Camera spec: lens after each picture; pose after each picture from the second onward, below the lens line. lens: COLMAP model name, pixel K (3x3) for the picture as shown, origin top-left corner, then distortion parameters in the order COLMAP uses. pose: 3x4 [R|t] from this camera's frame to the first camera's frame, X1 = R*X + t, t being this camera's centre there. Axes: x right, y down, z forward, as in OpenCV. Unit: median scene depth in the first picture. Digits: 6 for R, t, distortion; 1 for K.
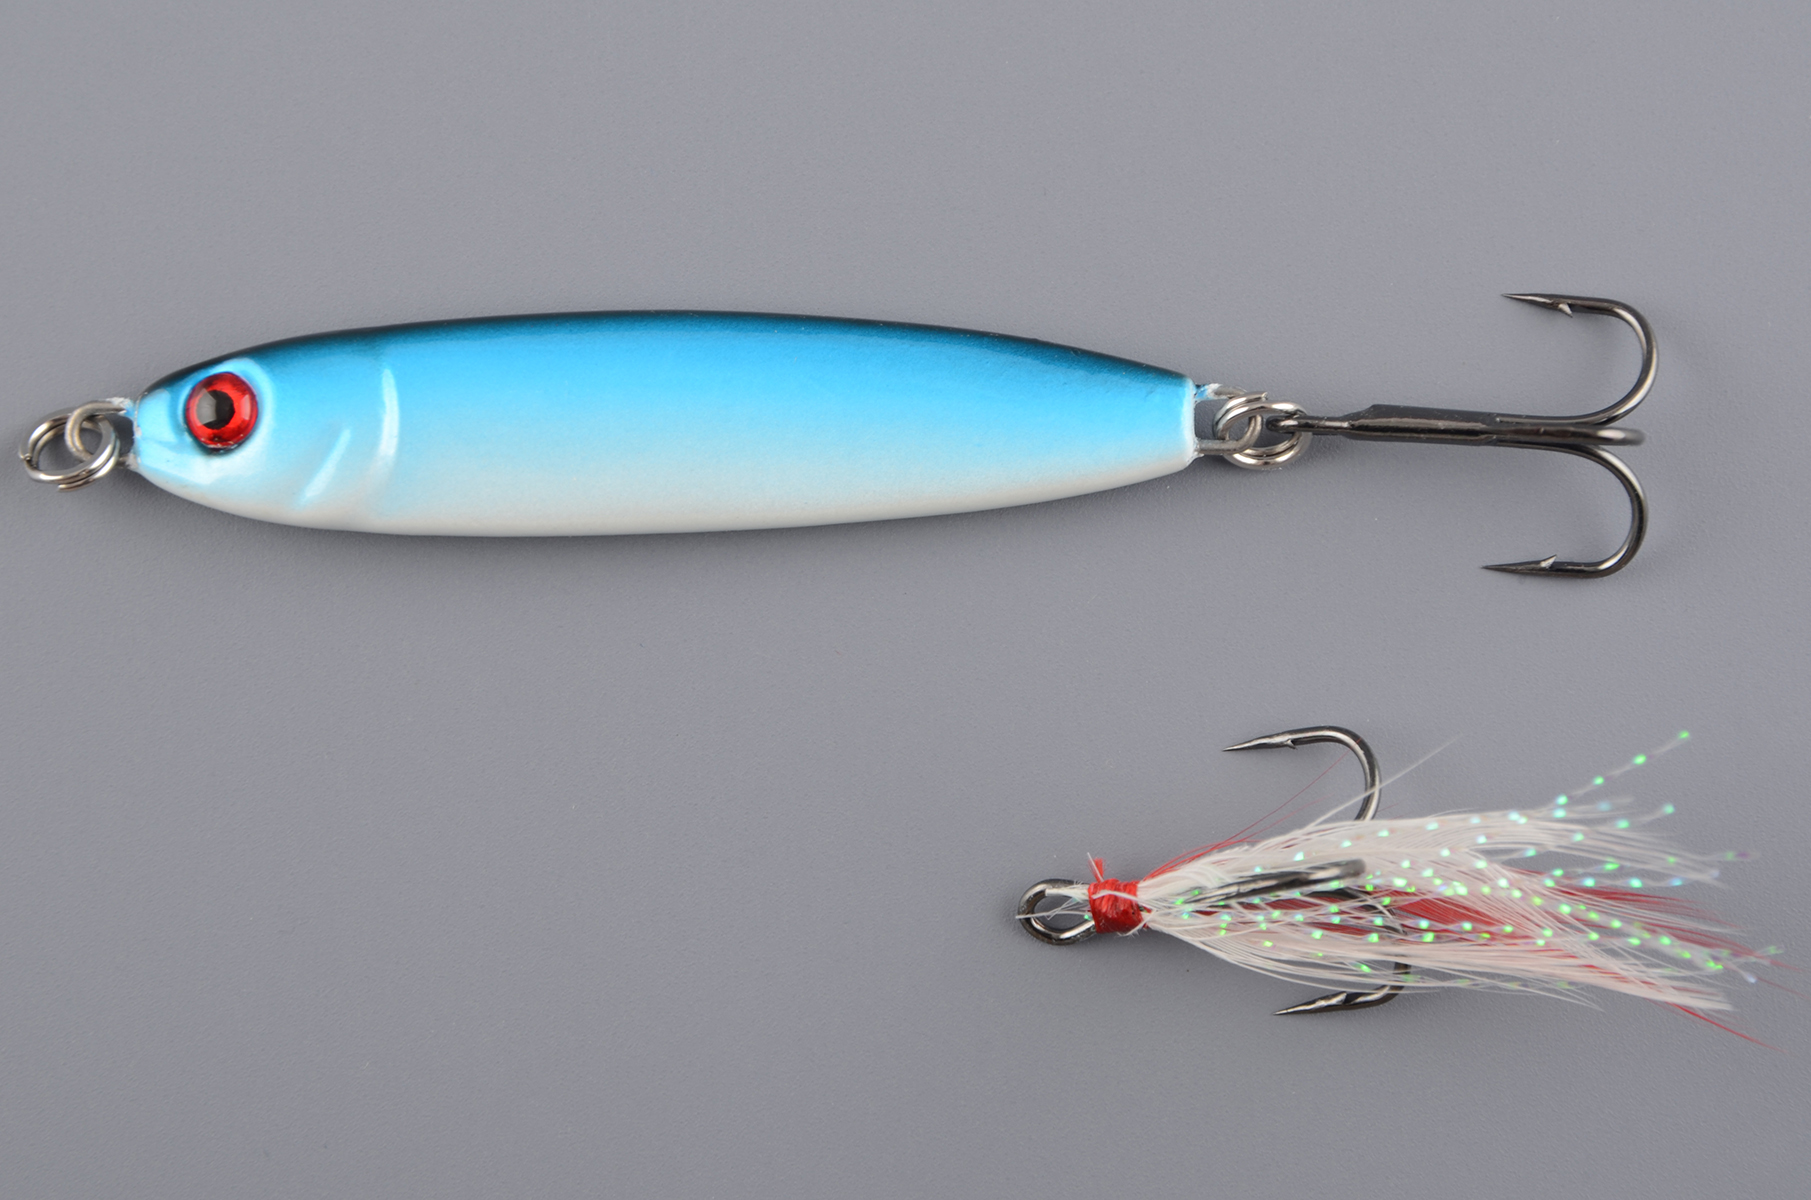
lens RADIAL K [[8123.6, 0, 957.8], [0, 8123.6, 554.1], [0, 0, 1]] dist [0.384688, 0.000000]
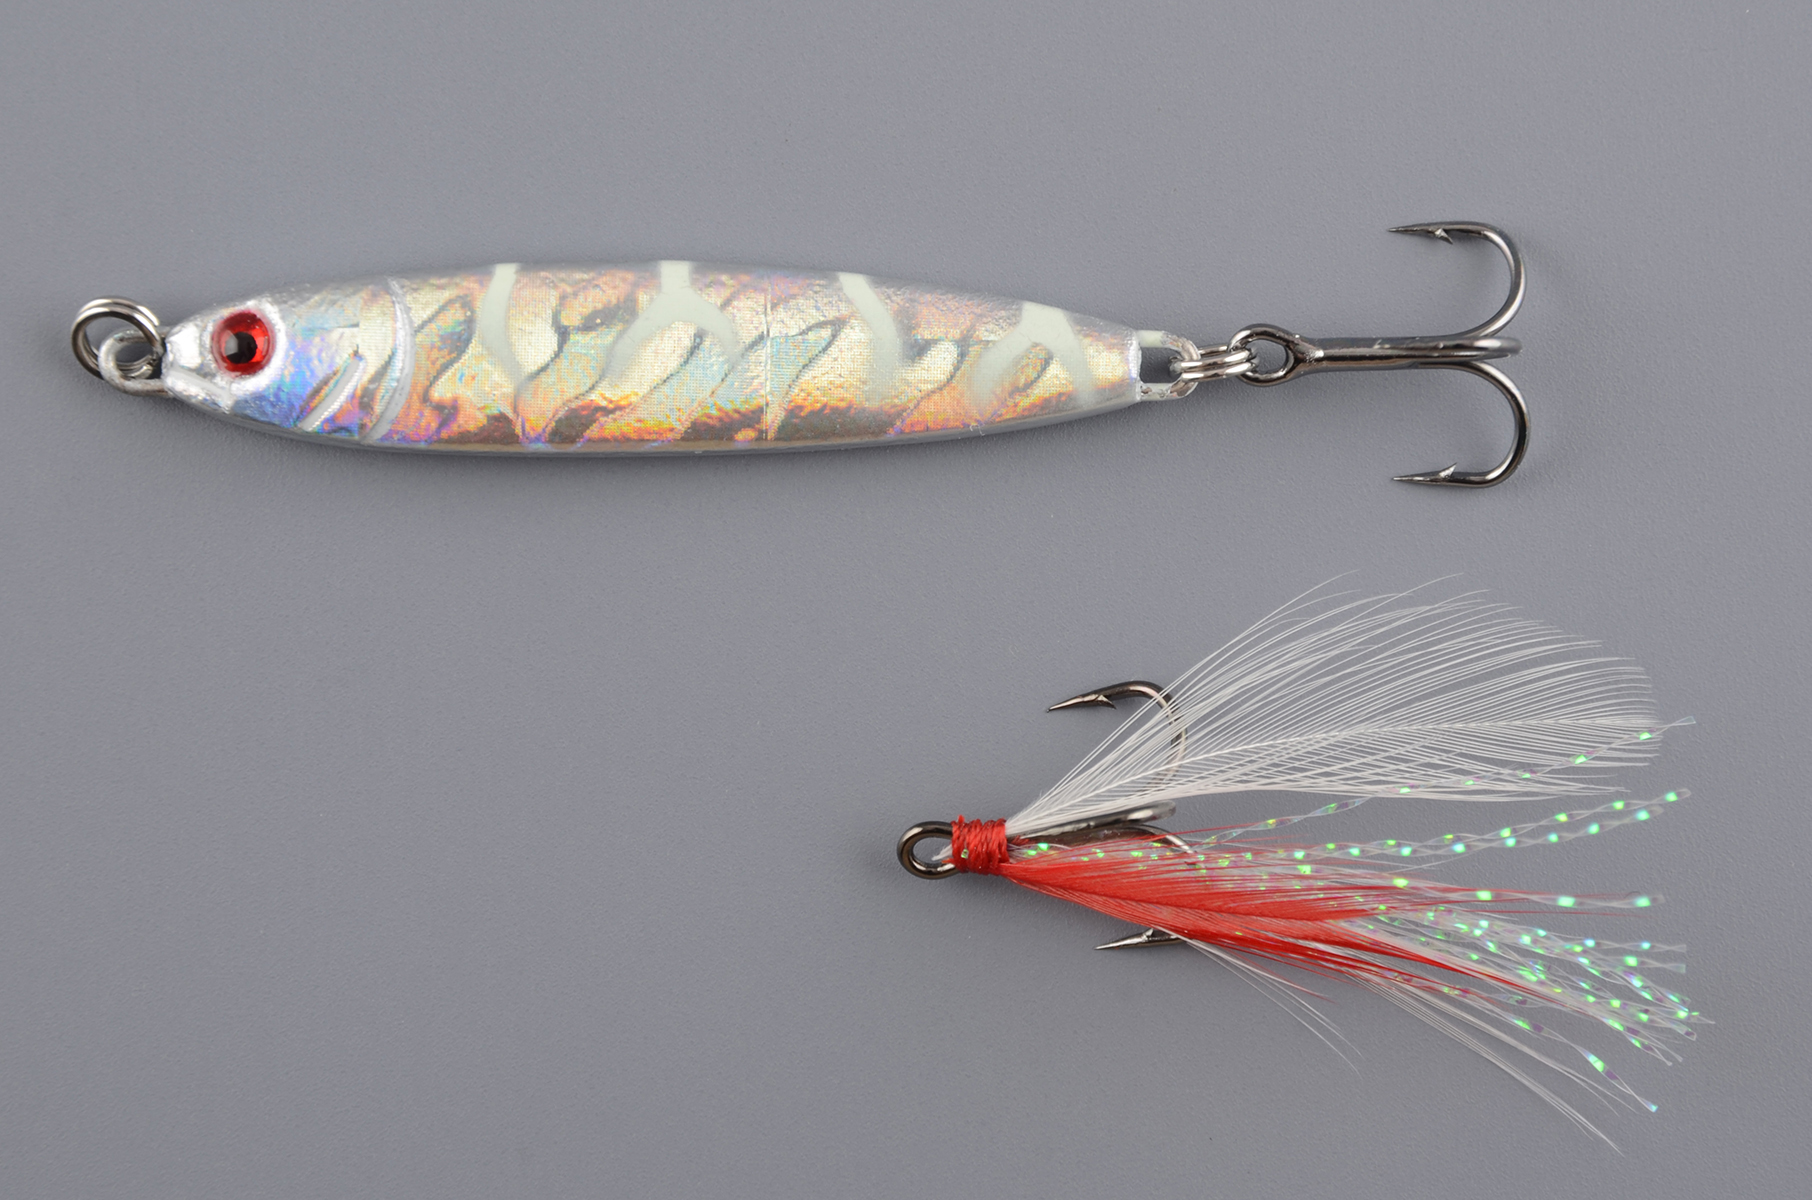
lens RADIAL K [[10649.8, 0, 931.4], [0, 10649.8, 664.6], [0, 0, 1]] dist [0.425095, 0.000000]
pose [[0.998438, -0.006786, 0.055464, -0.026727], [0.004464, 0.999112, 0.041888, -0.011859], [-0.055699, -0.041575, 0.997582, -0.151116]]
